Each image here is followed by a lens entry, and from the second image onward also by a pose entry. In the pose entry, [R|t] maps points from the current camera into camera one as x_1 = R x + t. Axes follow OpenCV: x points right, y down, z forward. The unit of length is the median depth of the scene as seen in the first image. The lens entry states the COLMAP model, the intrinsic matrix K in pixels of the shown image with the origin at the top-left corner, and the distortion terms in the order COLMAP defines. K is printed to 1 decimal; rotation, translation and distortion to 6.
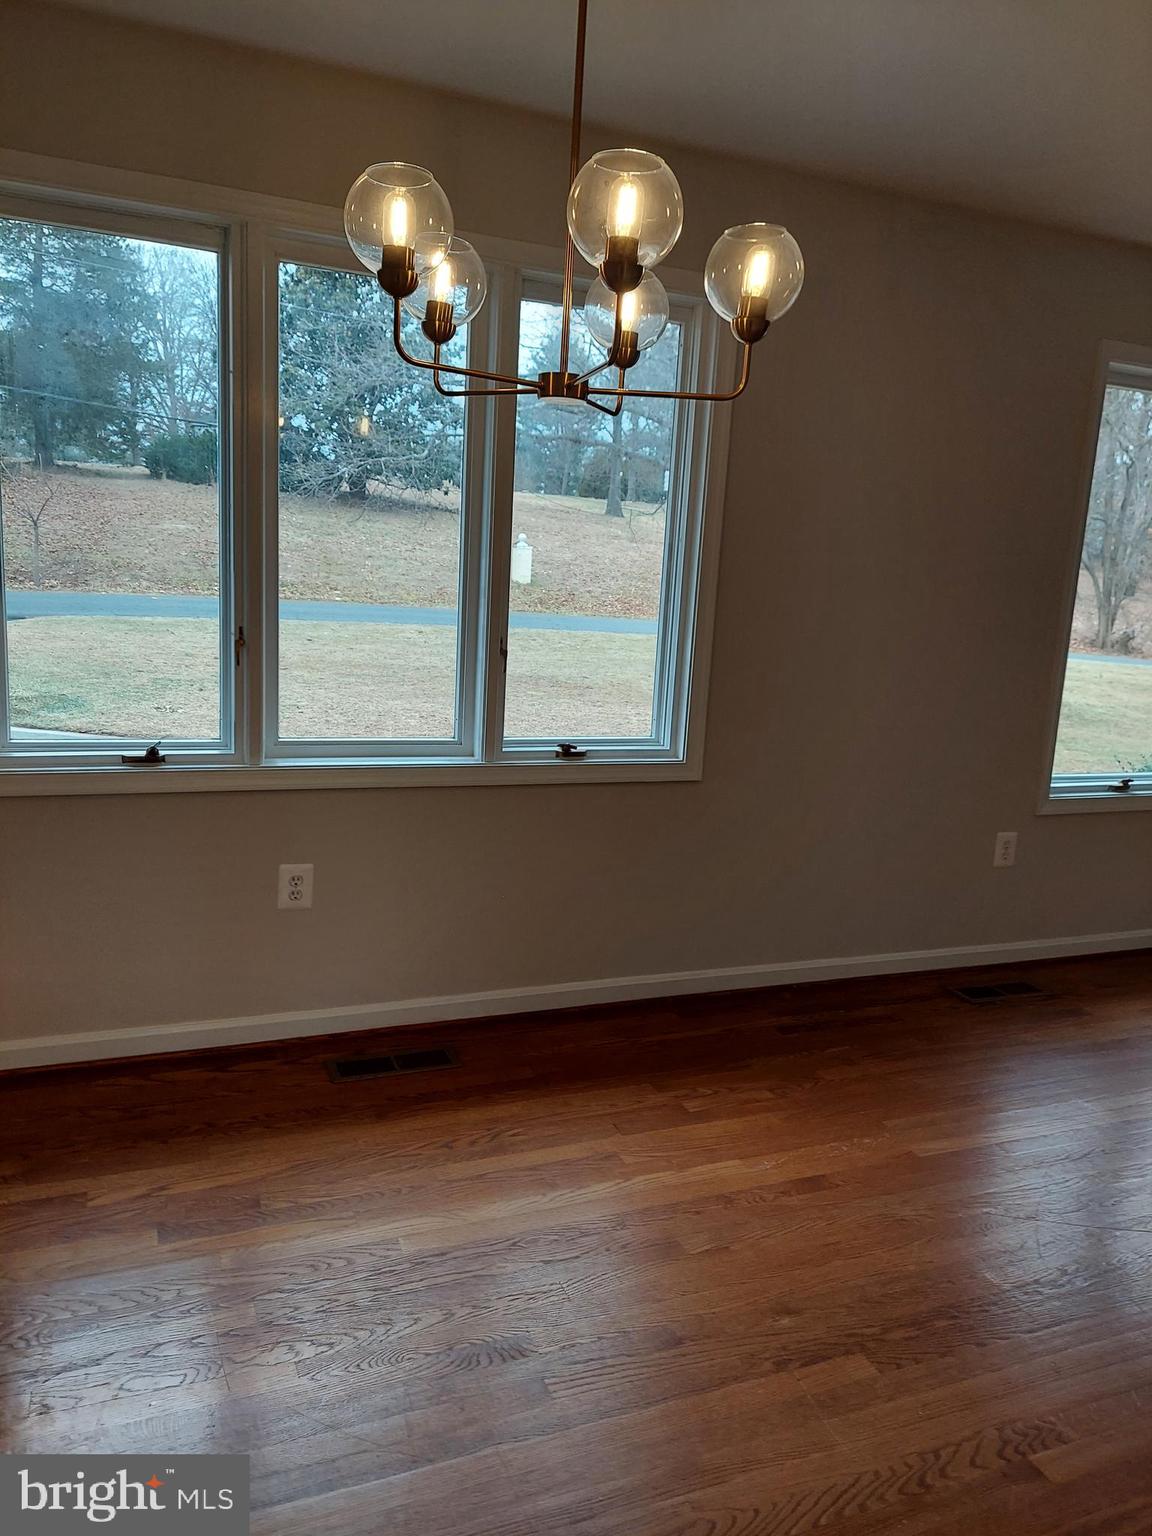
lens RADIAL K [[1098.4, 0, 576.0], [0, 1098.4, 768.0], [0, 0, 1]] dist [0.108220, -0.119716]
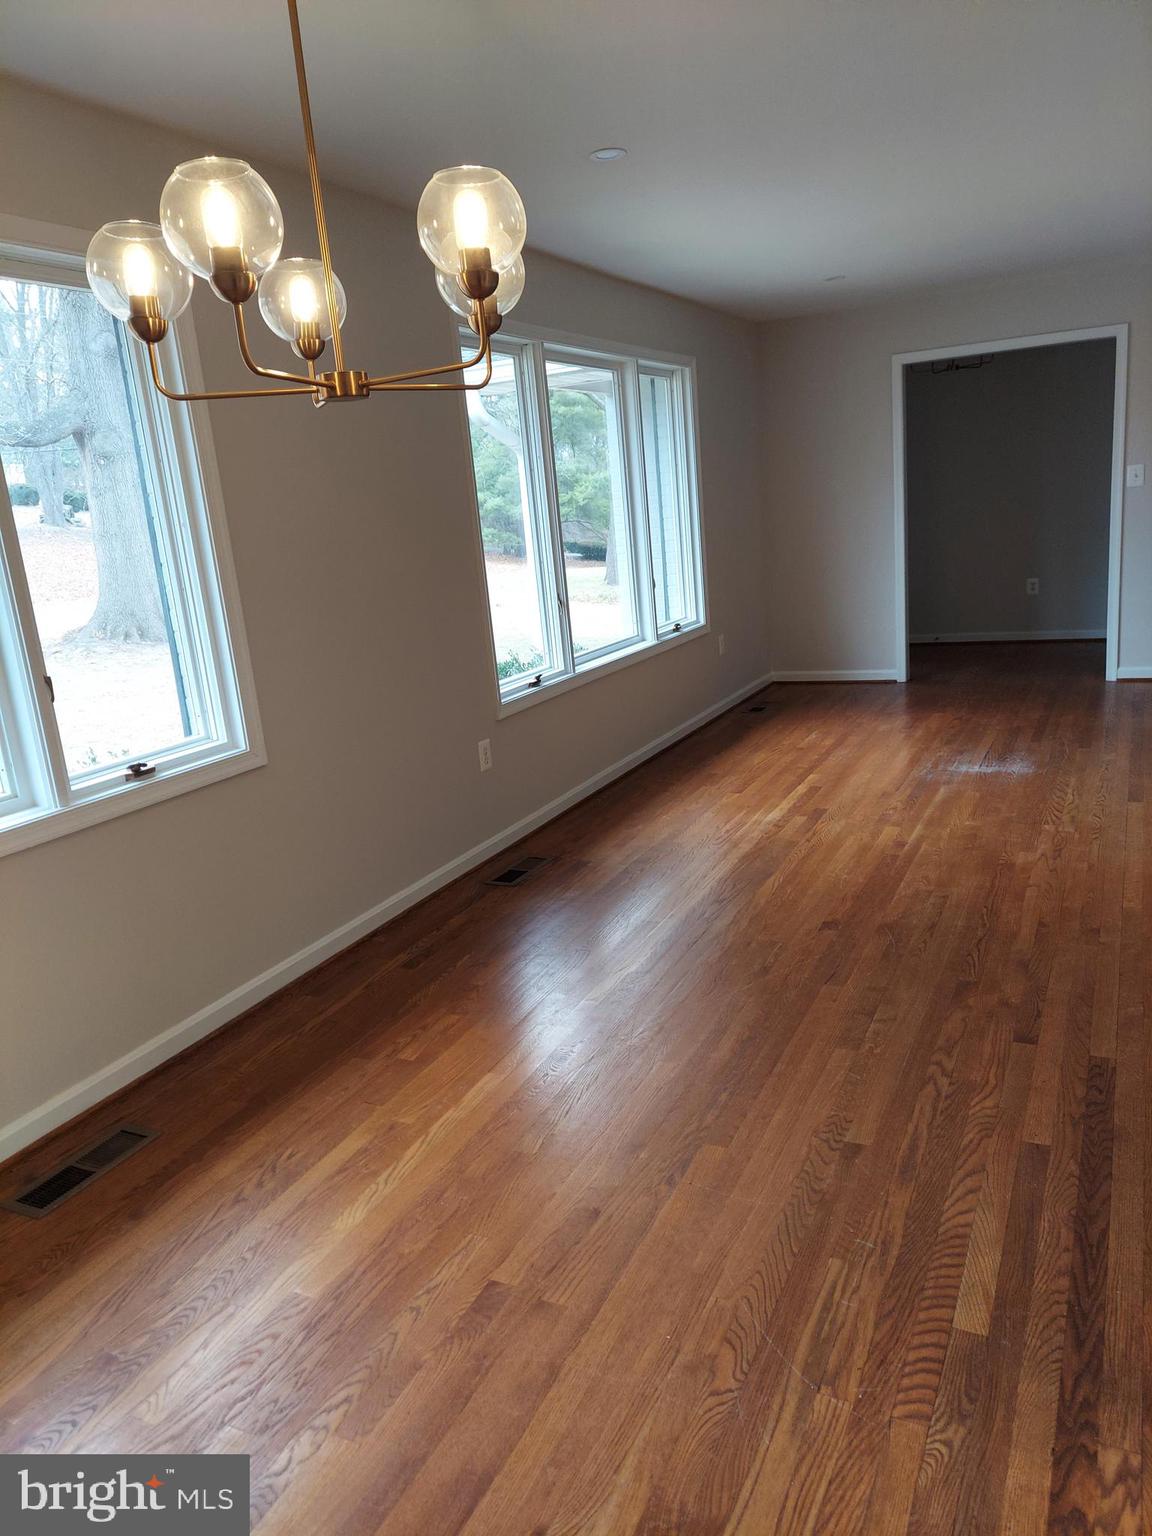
lens RADIAL K [[1085.3, 0, 580.0], [0, 1085.3, 776.7], [0, 0, 1]] dist [0.103748, -0.111078]
pose [[0.742418, -0.277281, 0.609861, -0.298534], [0.242638, 0.959813, 0.141015, -0.051548], [-0.624453, 0.043283, 0.779862, 0.063612]]
